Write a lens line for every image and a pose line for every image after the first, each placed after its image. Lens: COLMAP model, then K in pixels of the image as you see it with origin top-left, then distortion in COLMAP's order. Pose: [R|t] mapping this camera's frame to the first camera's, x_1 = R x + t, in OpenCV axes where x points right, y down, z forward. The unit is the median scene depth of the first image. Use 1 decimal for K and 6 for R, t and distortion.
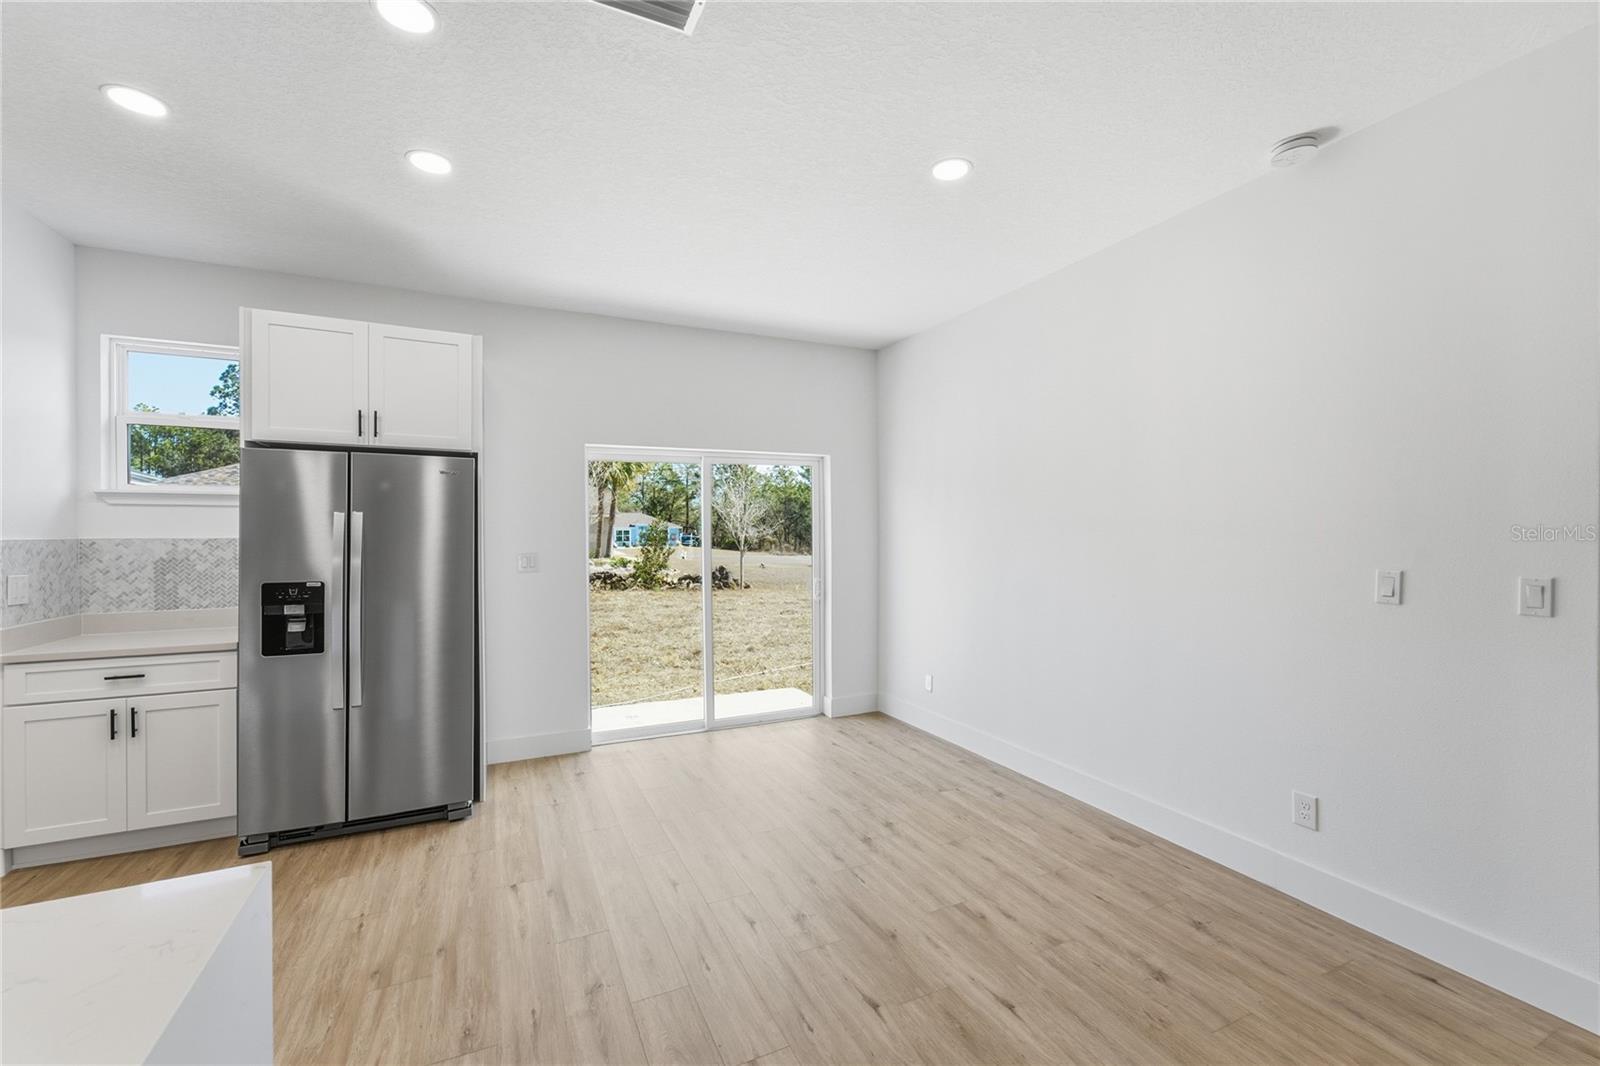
lens RADIAL K [[653.2, 0, 792.6], [0, 653.2, 533.1], [0, 0, 1]] dist [0.000247, -0.000292]
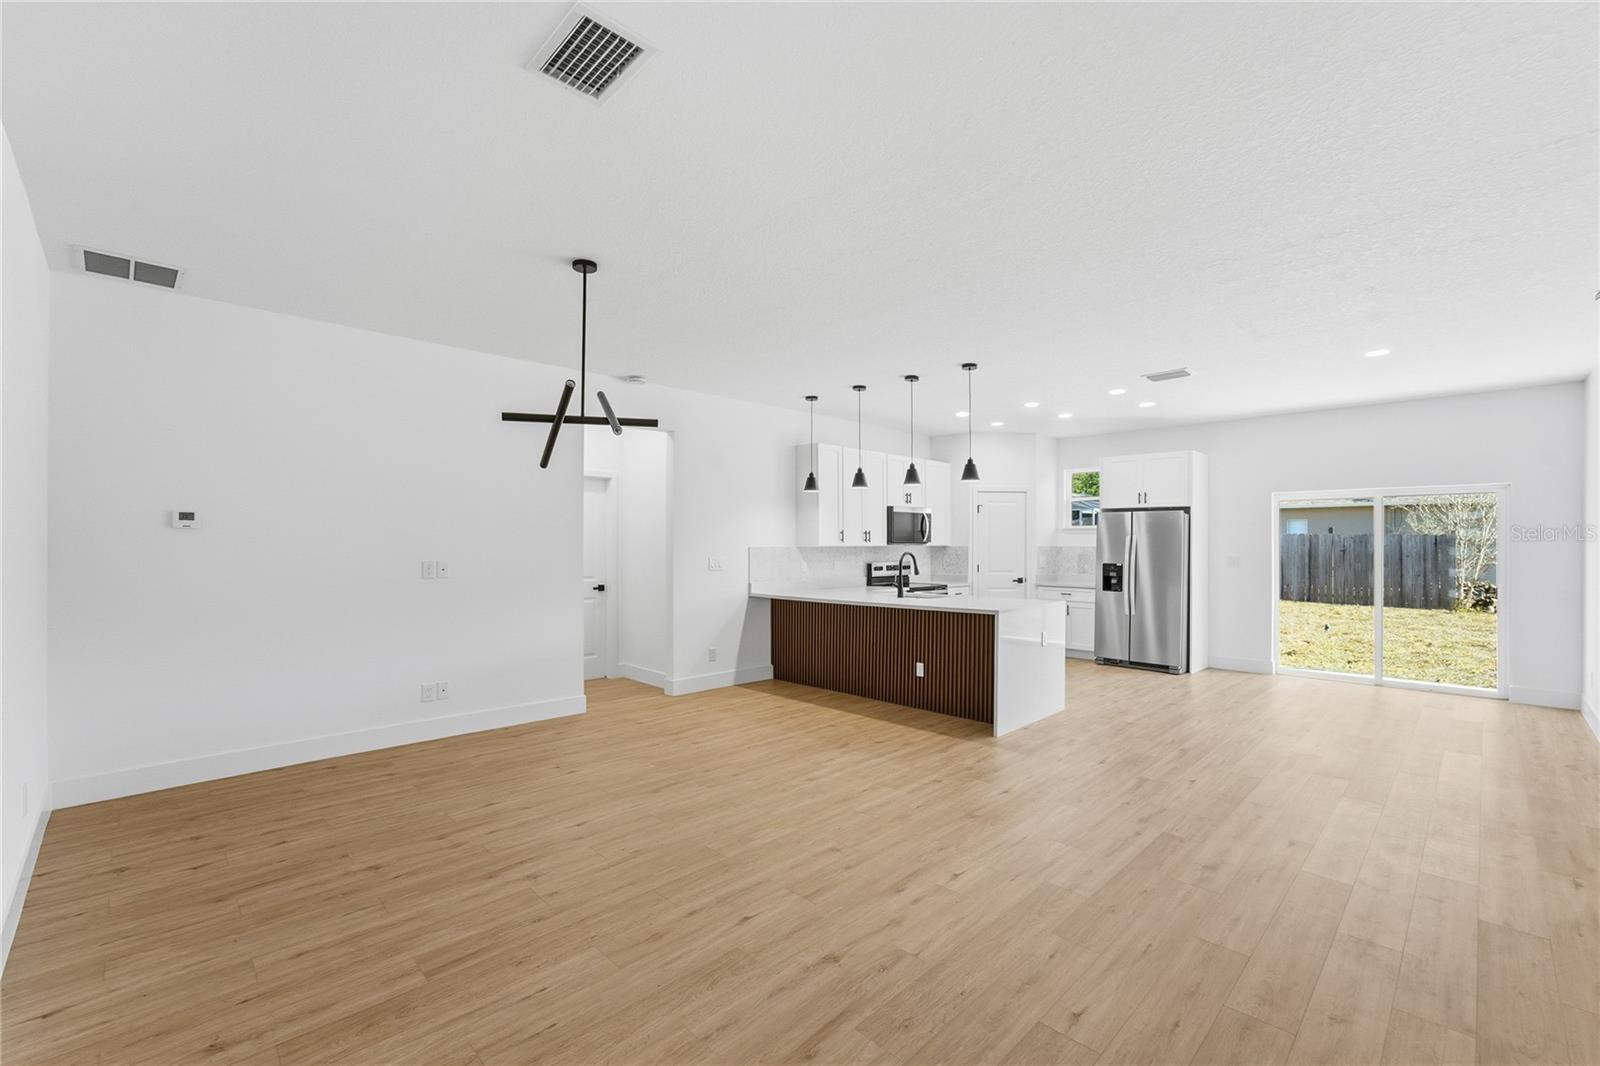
lens RADIAL K [[677.1, 0, 800.0], [0, 677.1, 533.0], [0, 0, 1]] dist [-0.012193, 0.005741]
pose [[0.338279, -0.010234, -0.940990, 1.321037], [-0.008300, 0.999870, -0.013858, 0.001895], [0.941009, 0.012498, 0.338150, -1.062190]]
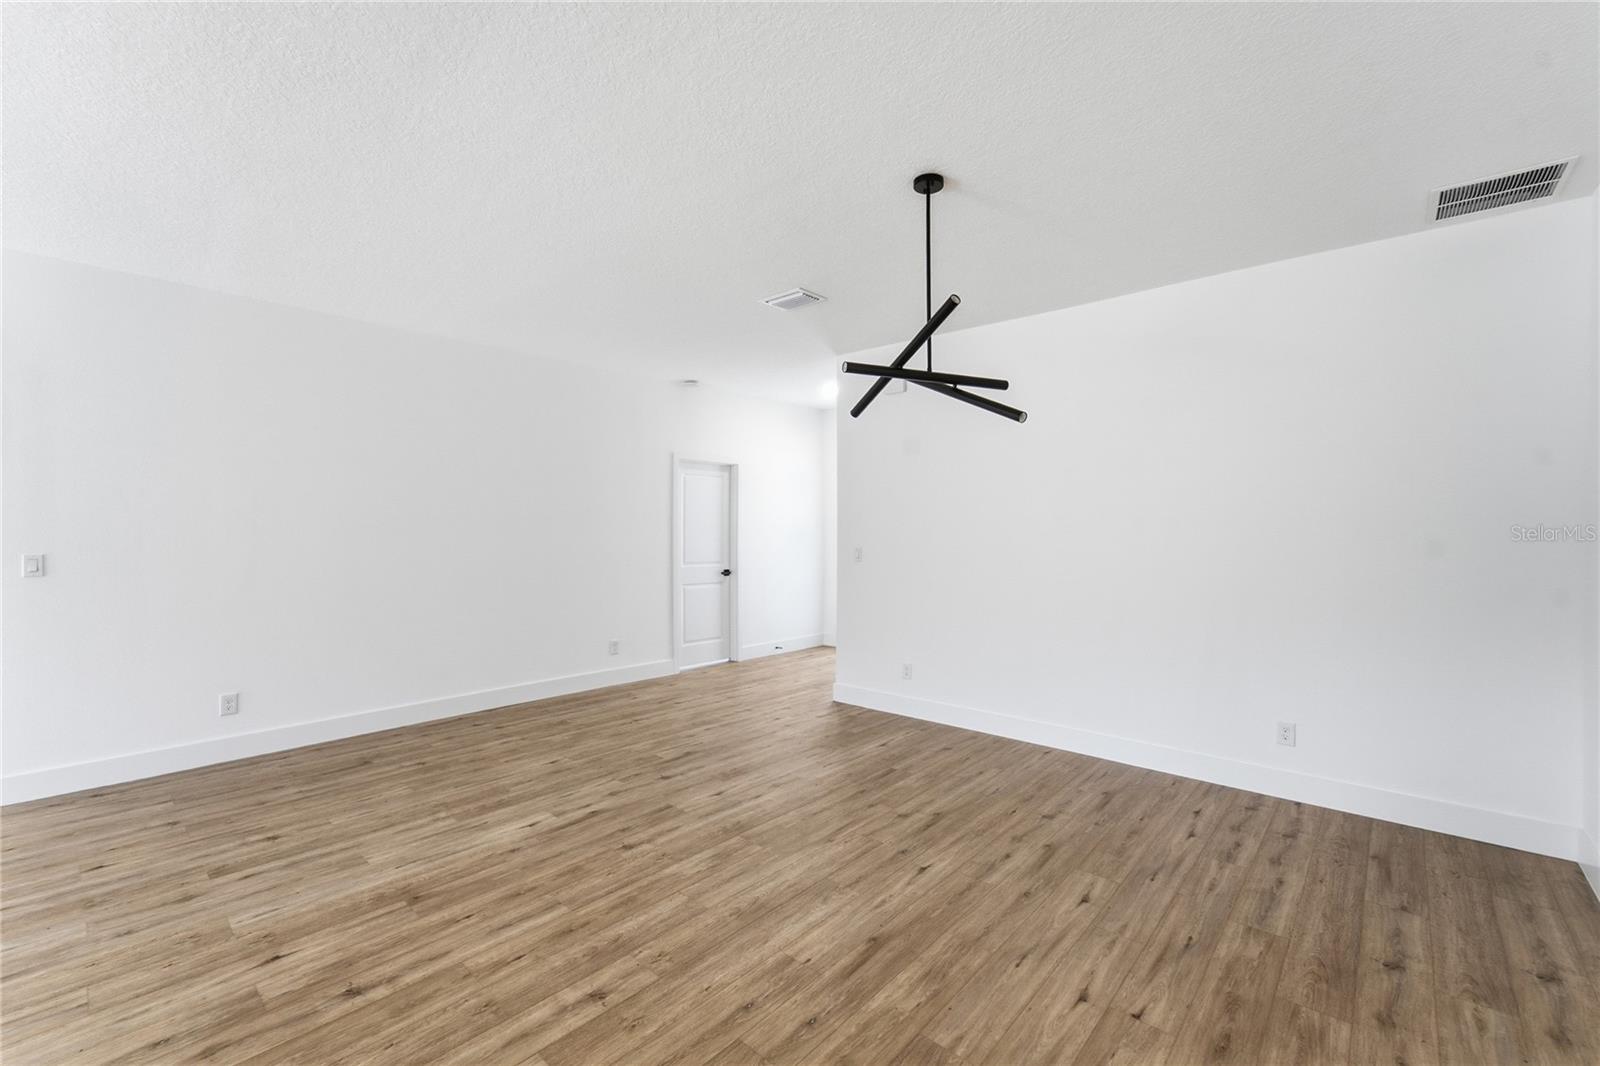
lens RADIAL K [[653.2, 0, 792.6], [0, 653.2, 533.1], [0, 0, 1]] dist [0.000247, -0.000292]
pose [[-0.387148, -0.004047, 0.922009, -0.664682], [0.003276, 0.999978, 0.005765, 0.003462], [-0.922012, 0.005253, -0.387126, -0.497133]]
